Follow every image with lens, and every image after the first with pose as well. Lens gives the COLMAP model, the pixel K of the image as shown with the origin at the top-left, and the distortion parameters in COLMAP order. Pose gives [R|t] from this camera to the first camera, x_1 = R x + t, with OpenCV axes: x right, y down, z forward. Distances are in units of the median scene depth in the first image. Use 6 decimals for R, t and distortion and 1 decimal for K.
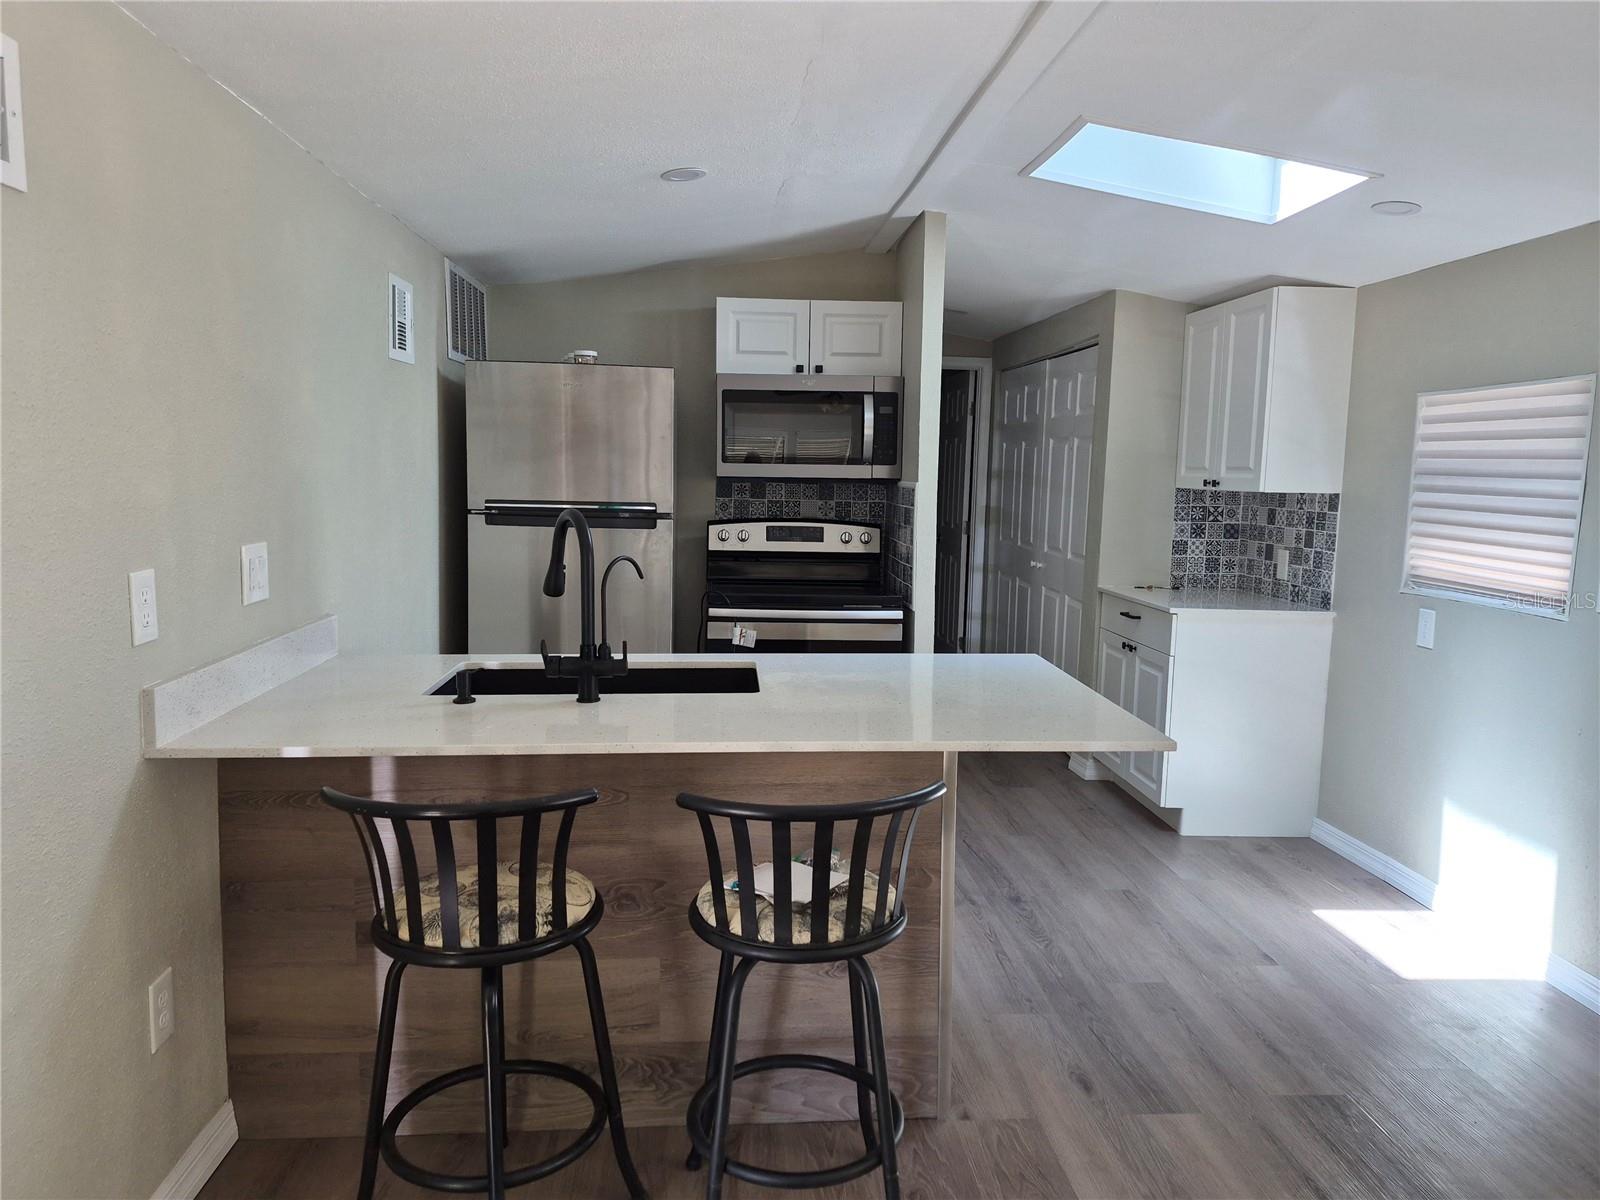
lens RADIAL K [[1173.9, 0, 800.0], [0, 1173.9, 600.0], [0, 0, 1]] dist [0.073960, -0.002382]
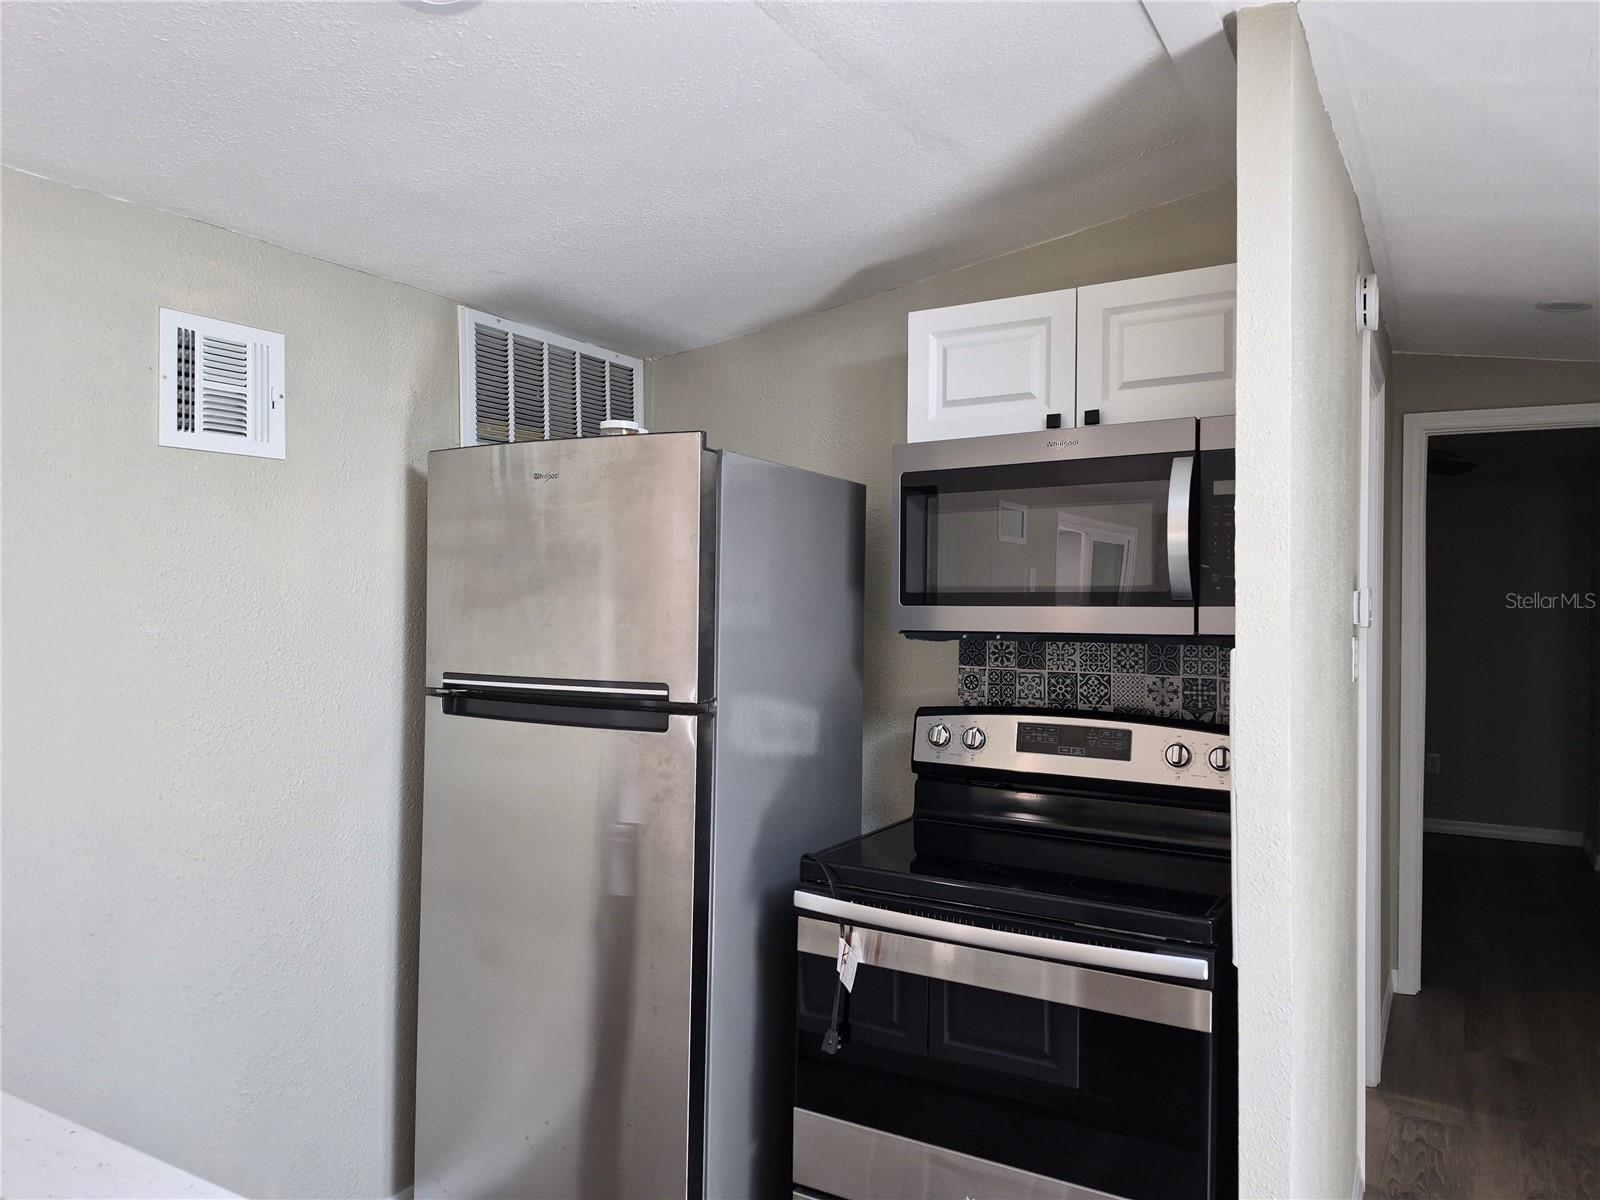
lens RADIAL K [[1105.2, 0, 771.8], [0, 1105.2, 594.8], [0, 0, 1]] dist [0.045243, -0.045449]
pose [[0.799902, -0.019379, -0.599818, 0.189603], [-0.055398, 0.992827, -0.105953, -0.063631], [0.597569, 0.117981, 0.793090, 0.554118]]
